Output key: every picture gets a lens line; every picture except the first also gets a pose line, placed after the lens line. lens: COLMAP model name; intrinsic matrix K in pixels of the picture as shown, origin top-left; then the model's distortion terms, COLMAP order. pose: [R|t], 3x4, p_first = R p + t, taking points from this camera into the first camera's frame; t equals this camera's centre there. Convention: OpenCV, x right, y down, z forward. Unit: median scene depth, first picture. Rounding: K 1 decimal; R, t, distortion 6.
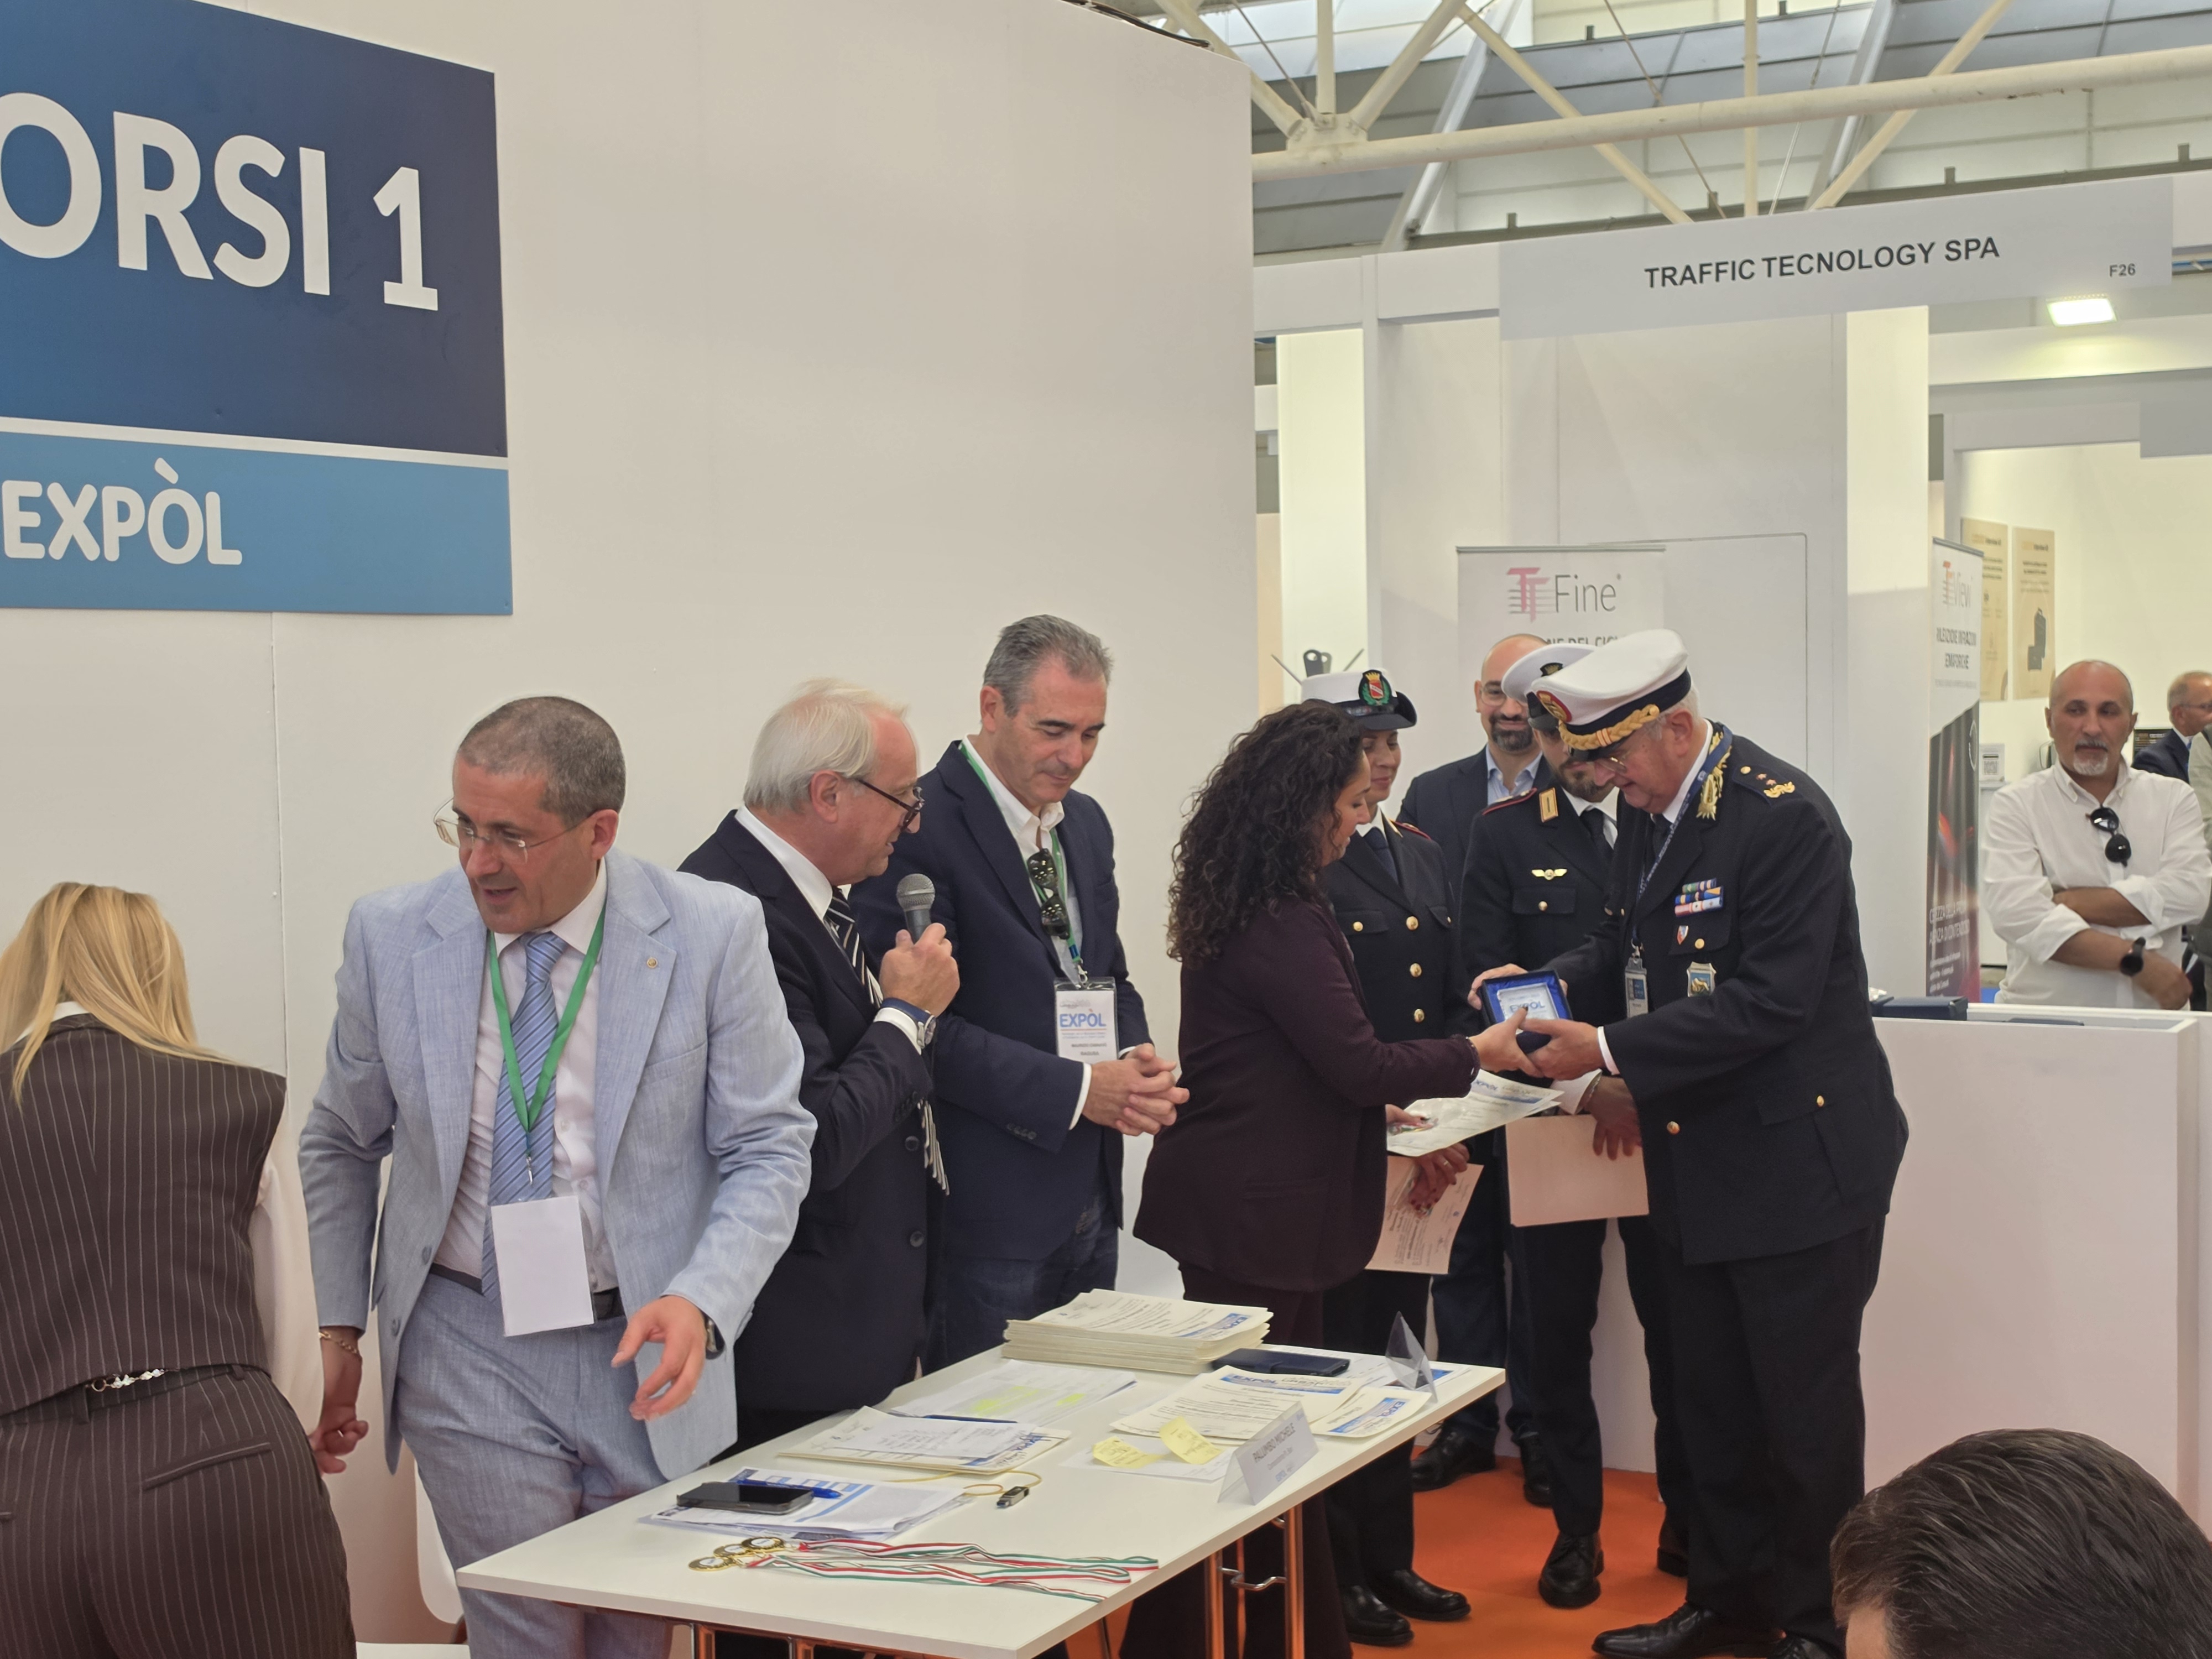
lens RADIAL K [[3123.4, 0, 1151.2], [0, 3123.4, 862.0], [0, 0, 1]] dist [0.146325, -0.318481]
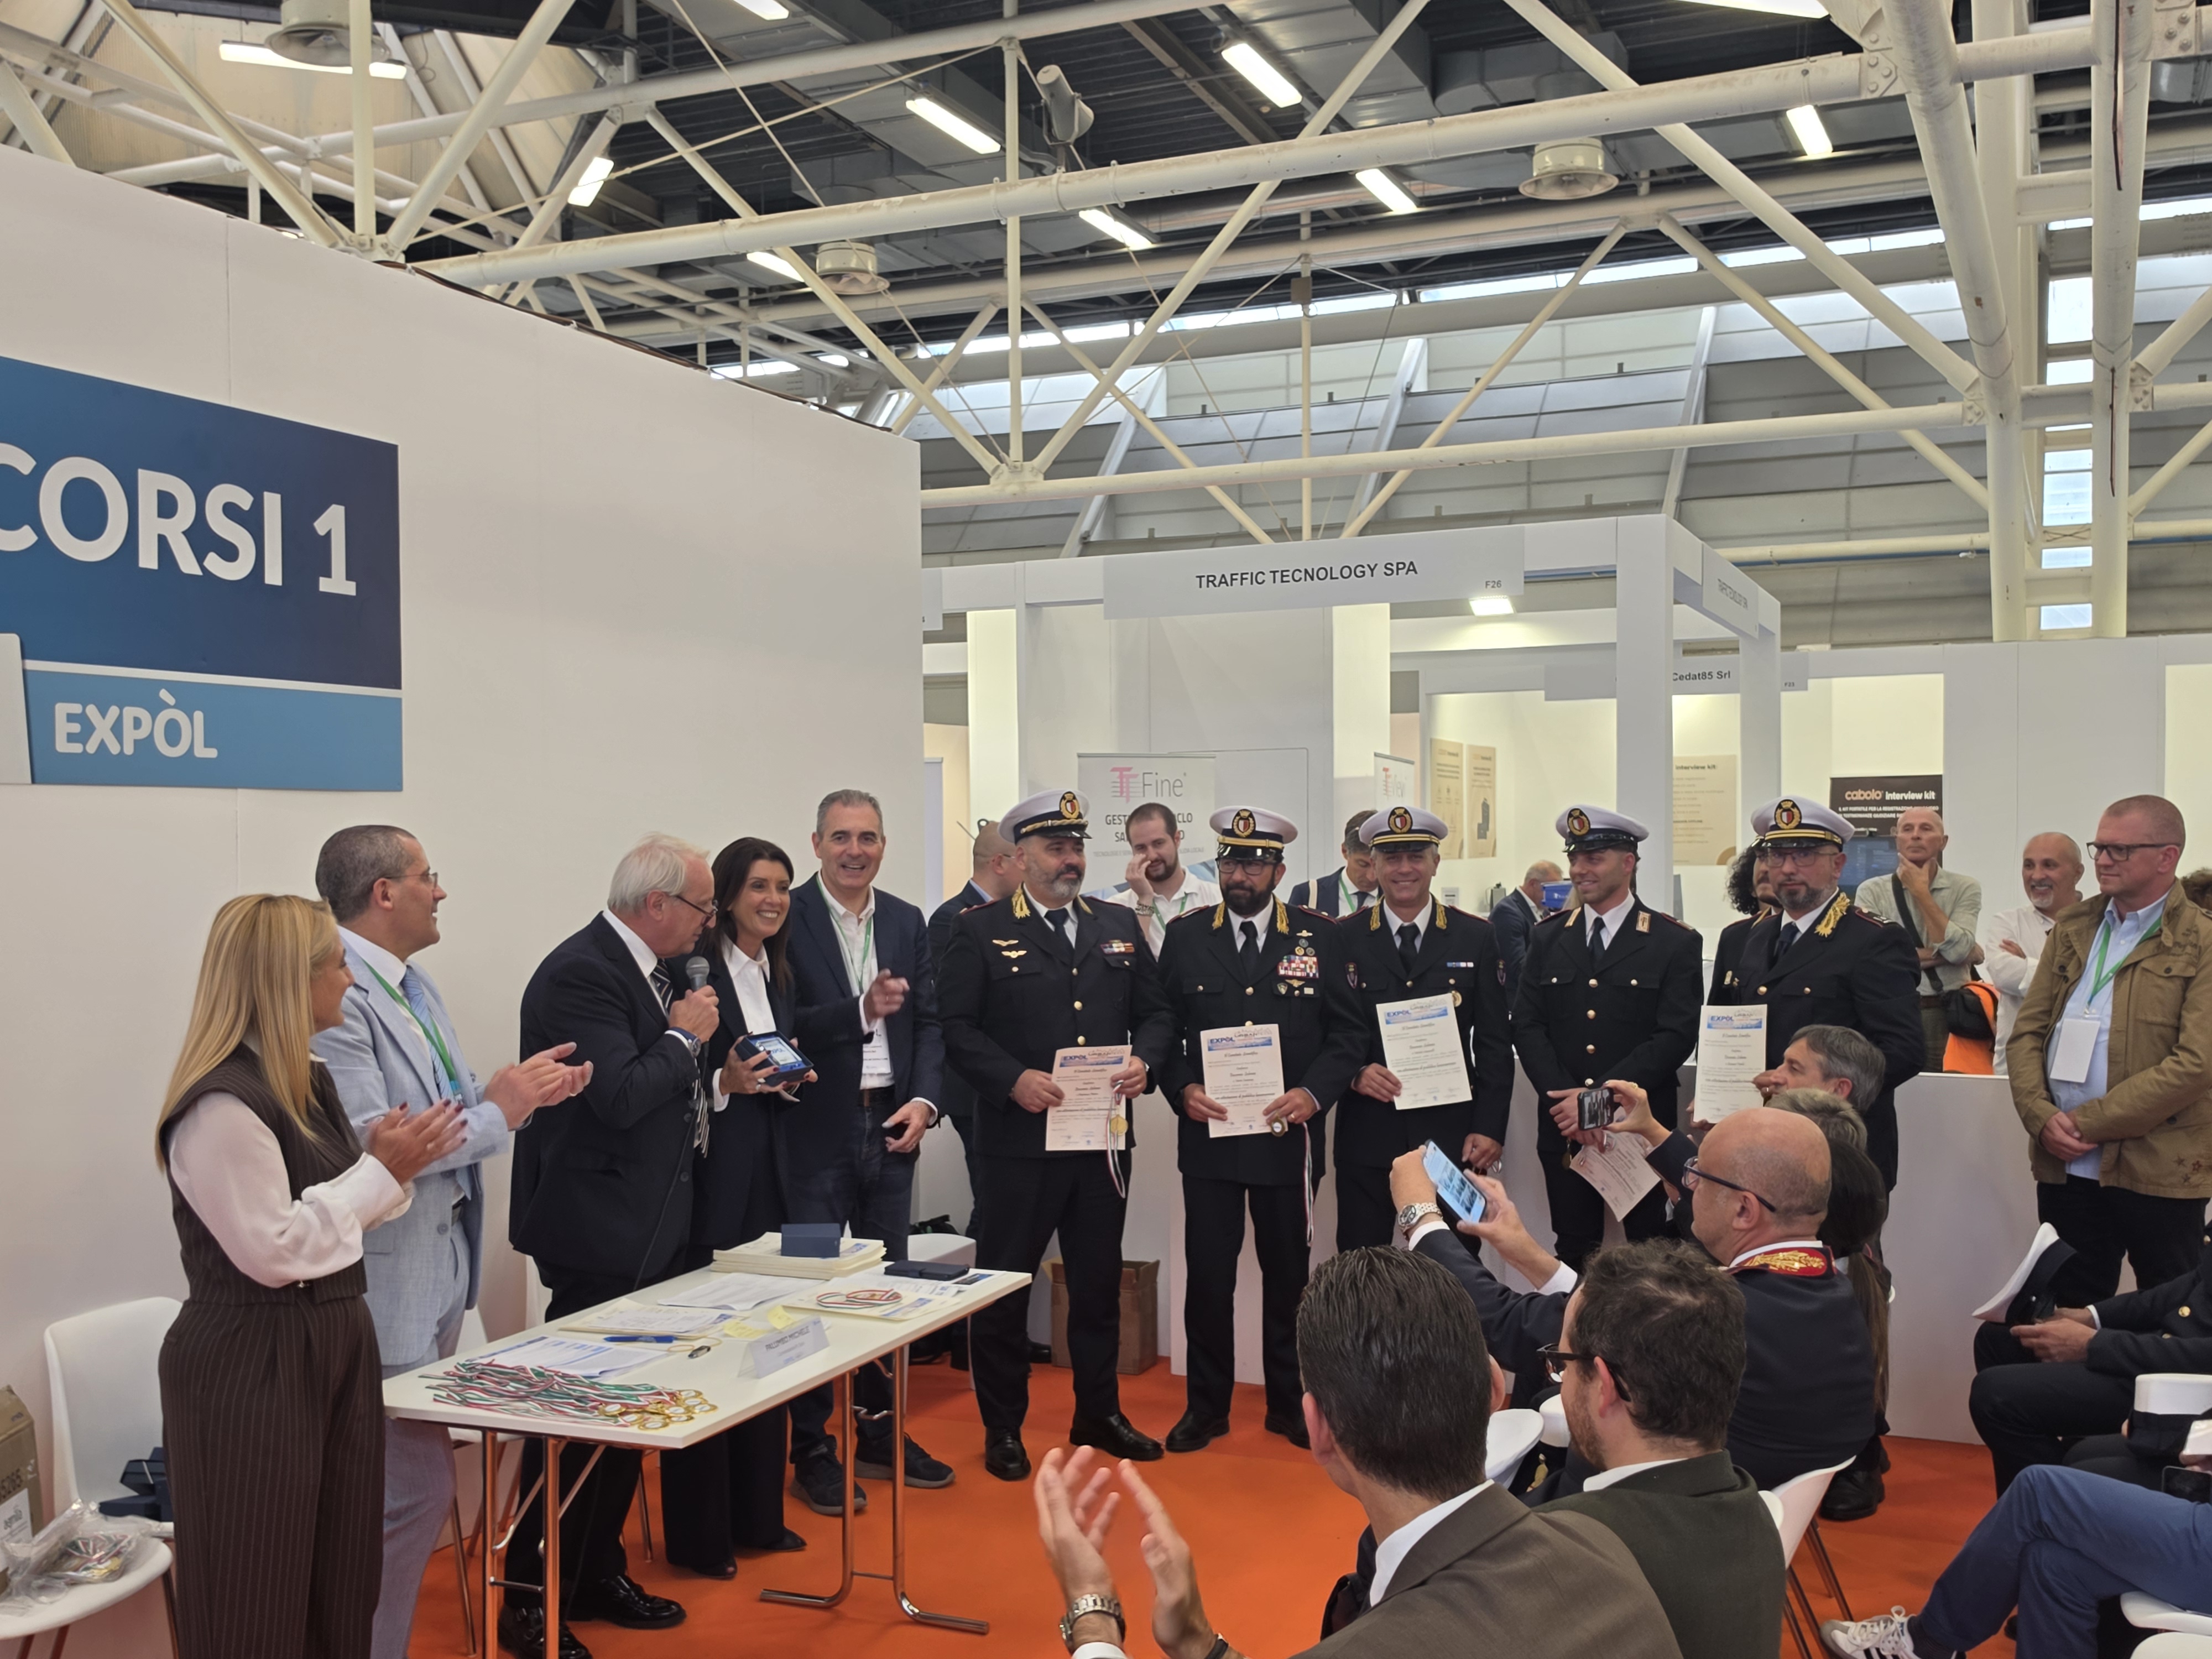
lens RADIAL K [[2168.9, 0, 1094.7], [0, 2168.9, 864.9], [0, 0, 1]] dist [0.120004, -0.185732]
pose [[0.996640, 0.009206, 0.081388, 0.050302], [-0.005413, 0.998894, -0.046706, 0.005904], [-0.081728, 0.046109, 0.995588, -0.100158]]
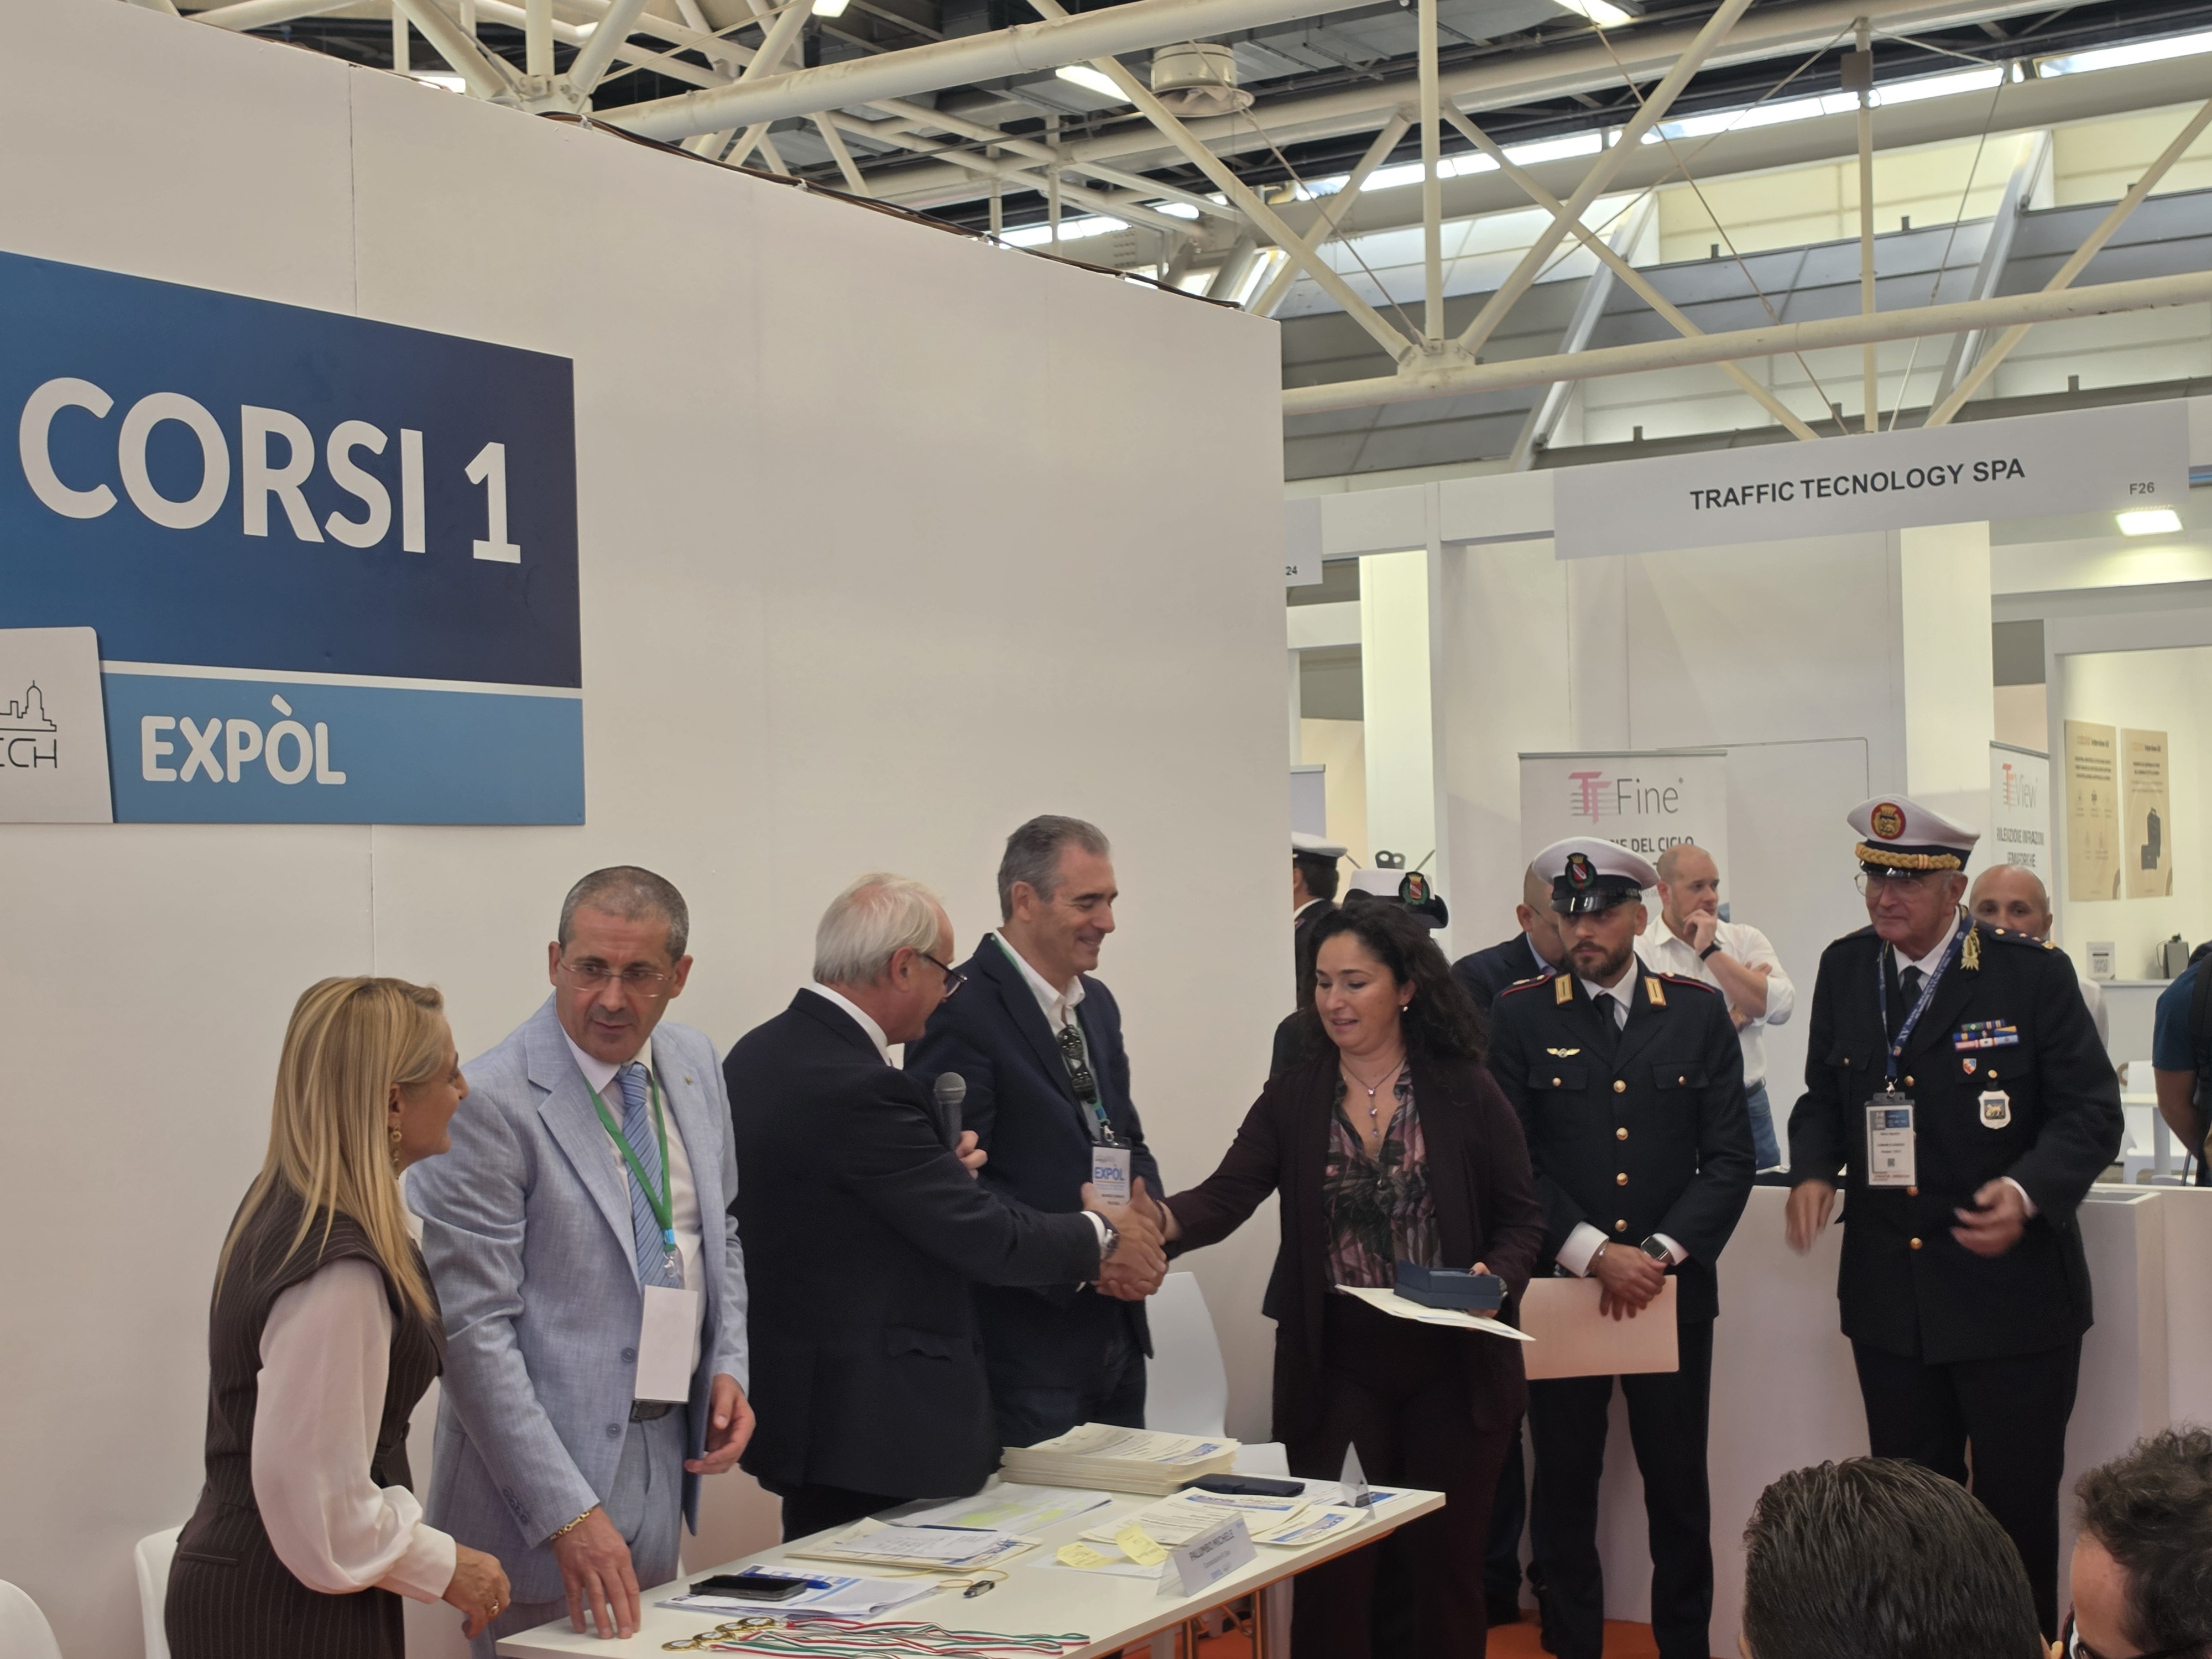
lens RADIAL K [[3103.6, 0, 1087.1], [0, 3103.6, 873.1], [0, 0, 1]] dist [0.144485, -0.308478]
pose [[0.997437, -0.006714, -0.071235, 0.062857], [0.002276, 0.998062, -0.062190, 0.010142], [0.071515, 0.061868, 0.995519, -0.118540]]
